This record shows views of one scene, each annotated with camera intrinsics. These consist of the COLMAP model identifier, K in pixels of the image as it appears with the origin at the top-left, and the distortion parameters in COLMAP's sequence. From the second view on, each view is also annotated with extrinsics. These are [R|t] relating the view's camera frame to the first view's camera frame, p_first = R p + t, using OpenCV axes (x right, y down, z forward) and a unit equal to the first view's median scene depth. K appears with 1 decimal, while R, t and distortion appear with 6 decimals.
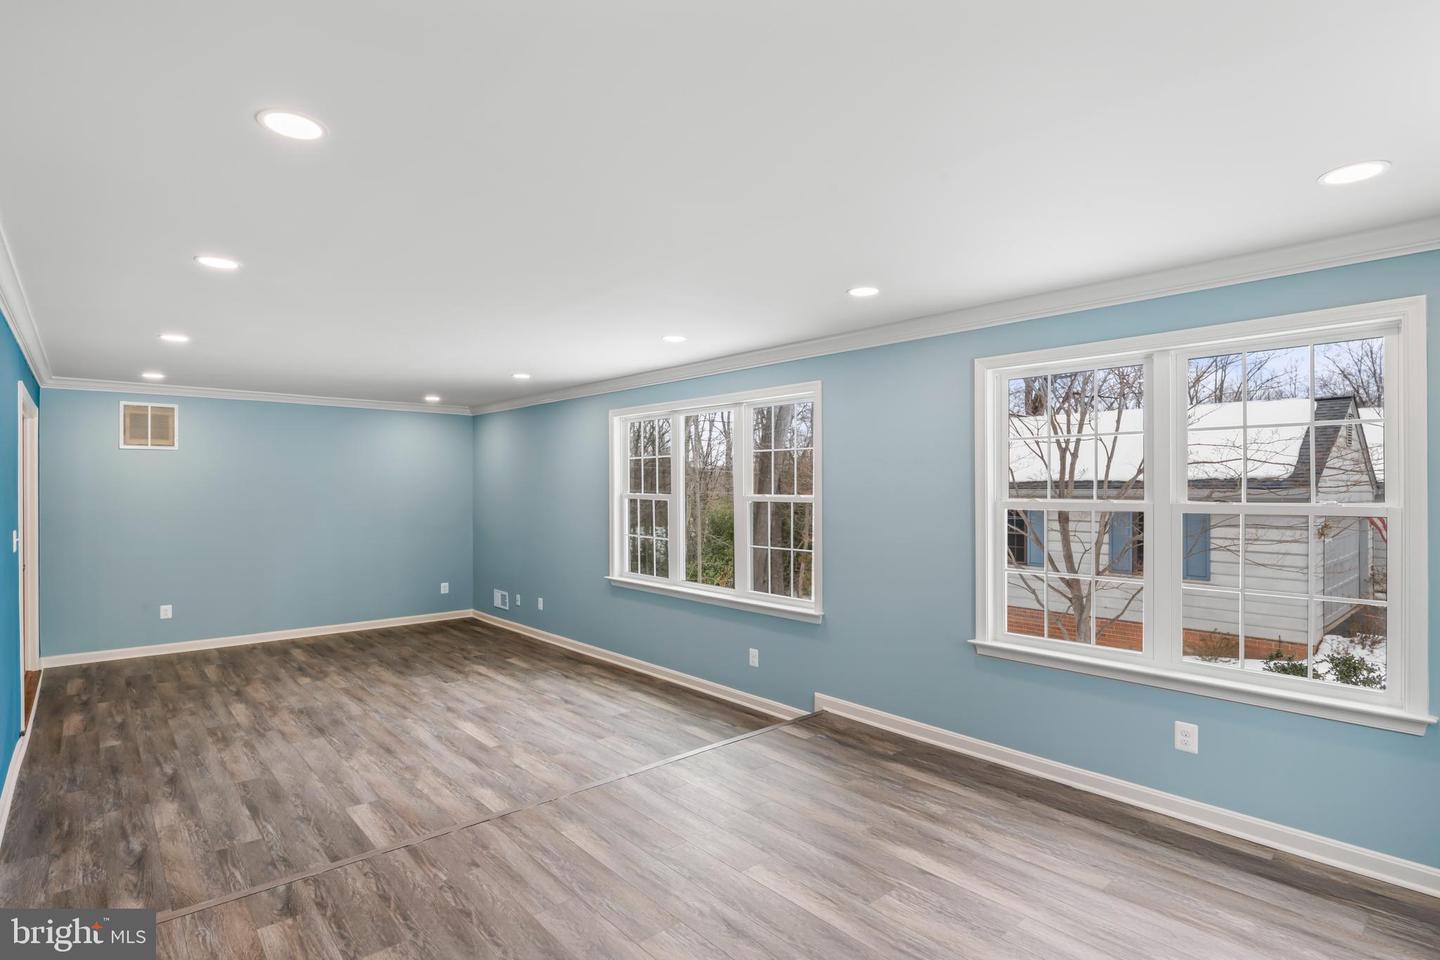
lens RADIAL K [[718.9, 0, 712.8], [0, 718.9, 489.8], [0, 0, 1]] dist [-0.002890, 0.000766]
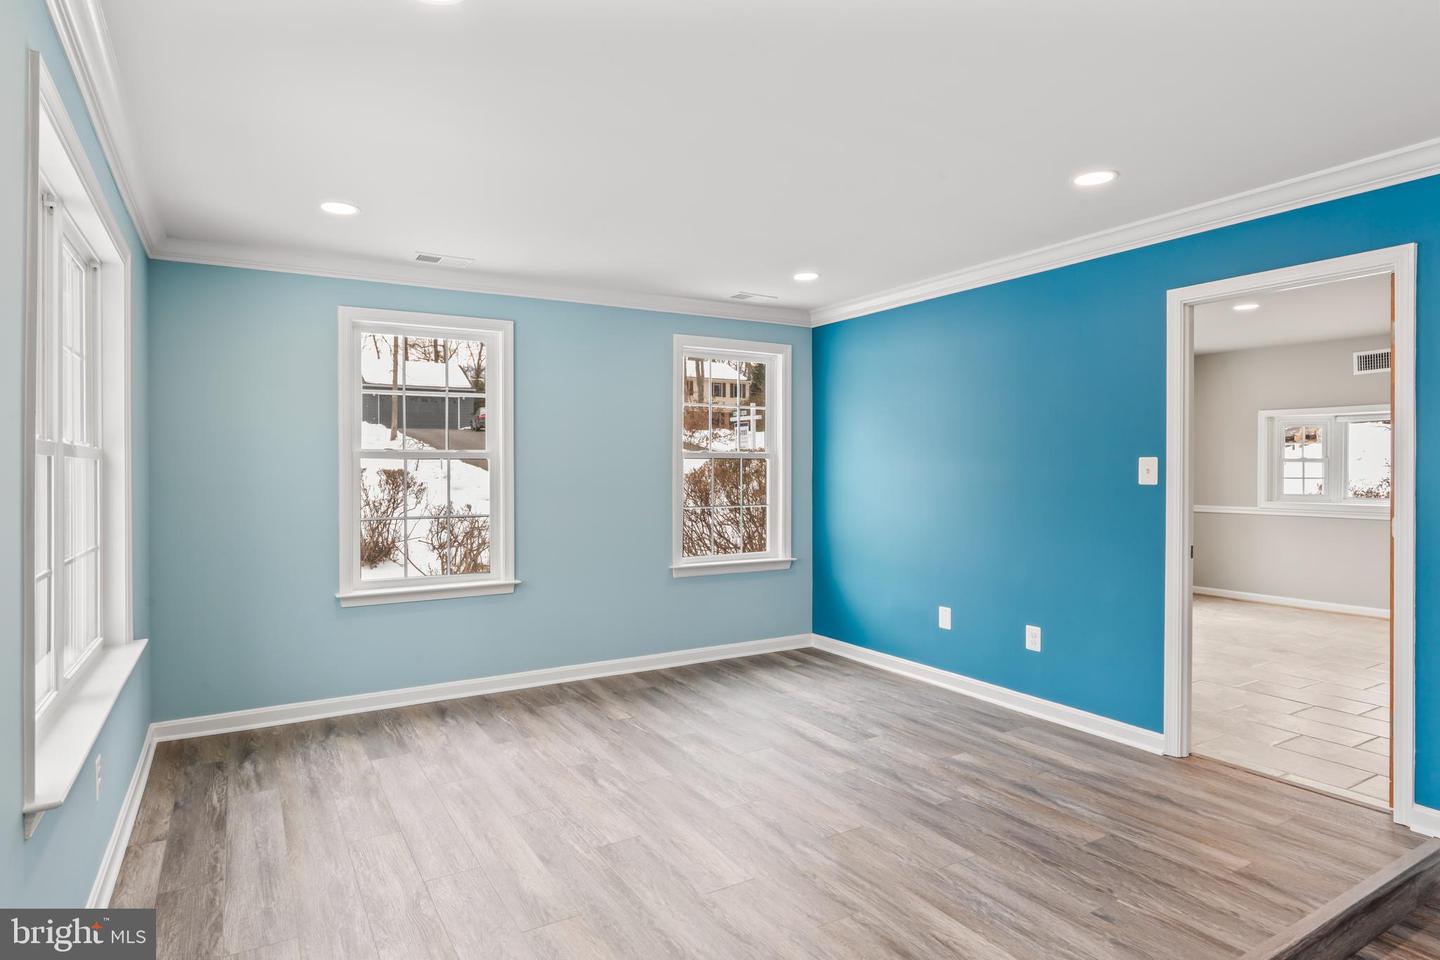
lens RADIAL K [[789.1, 0, 740.0], [0, 789.1, 479.6], [0, 0, 1]] dist [-0.010266, 0.000139]
pose [[-0.989788, 0.002514, 0.142528, -0.052117], [0.004890, 0.999855, 0.016325, 0.035059], [-0.142467, 0.016855, -0.989656, 1.282465]]
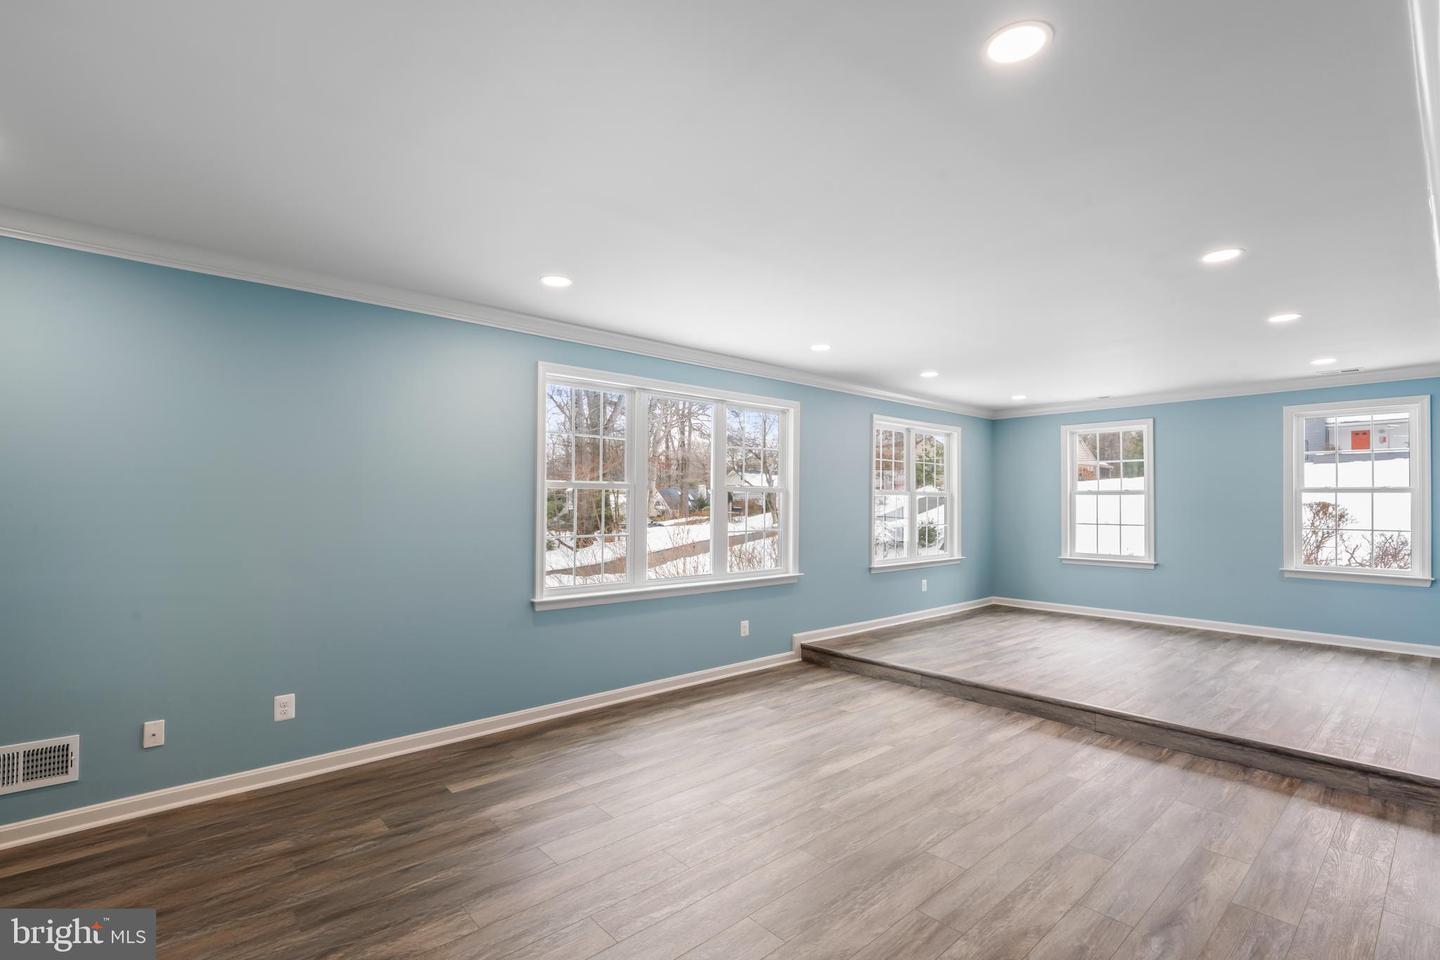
lens RADIAL K [[681.5, 0, 704.8], [0, 681.5, 491.1], [0, 0, 1]] dist [-0.010704, 0.002625]
pose [[-0.012082, 0.018166, 0.999762, -1.318746], [-0.001256, 0.999834, -0.018183, 0.047378], [-0.999926, -0.001475, -0.012057, 1.389920]]
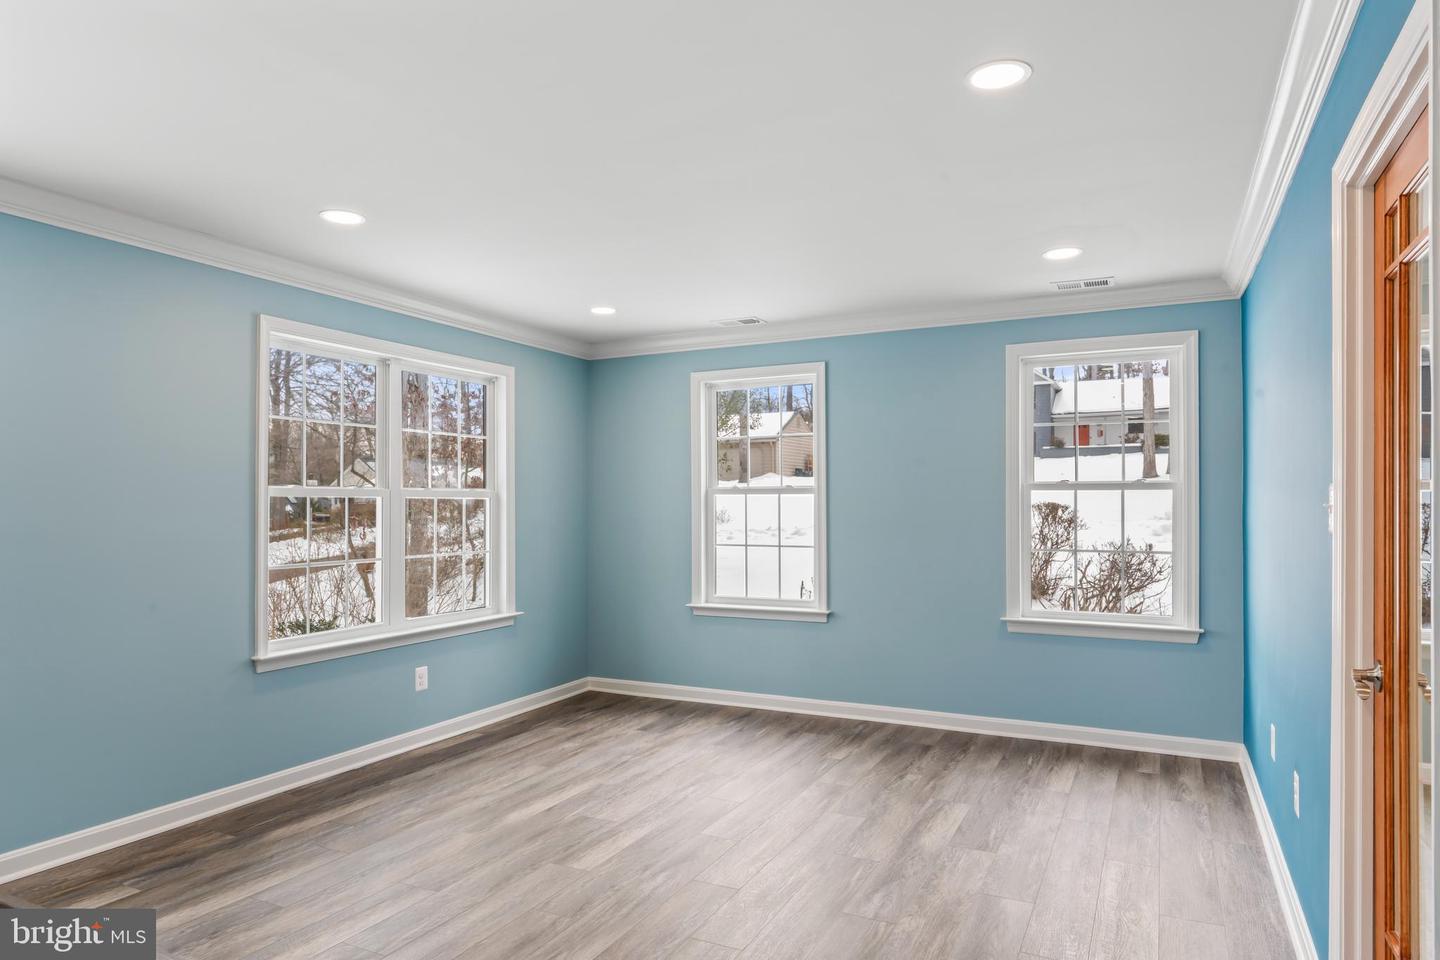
lens RADIAL K [[898.4, 0, 728.5], [0, 898.4, 491.3], [0, 0, 1]] dist [-0.007174, 0.000644]
pose [[-0.399146, 0.016725, 0.916735, -0.748178], [0.006512, 0.999860, -0.015406, 0.039018], [-0.916864, -0.000180, -0.399199, 0.874955]]
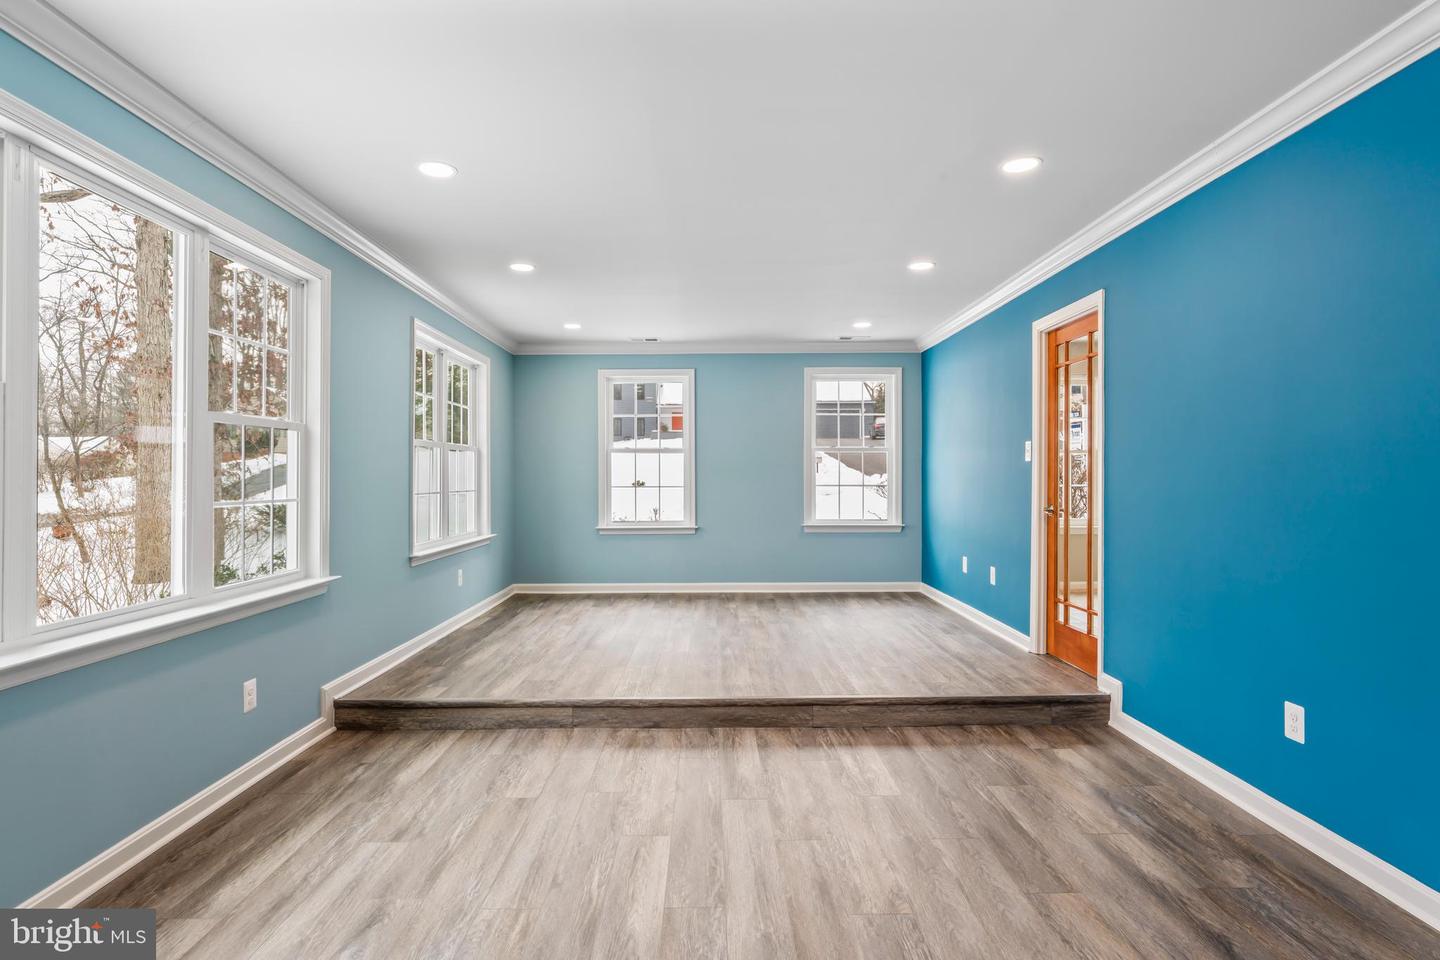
lens RADIAL K [[789.1, 0, 738.2], [0, 789.1, 476.9], [0, 0, 1]] dist [-0.010266, 0.000139]
pose [[-0.781391, 0.005030, 0.624021, -0.821829], [0.006511, 0.999979, 0.000093, 0.081156], [-0.624007, 0.004136, -0.781407, 1.607922]]
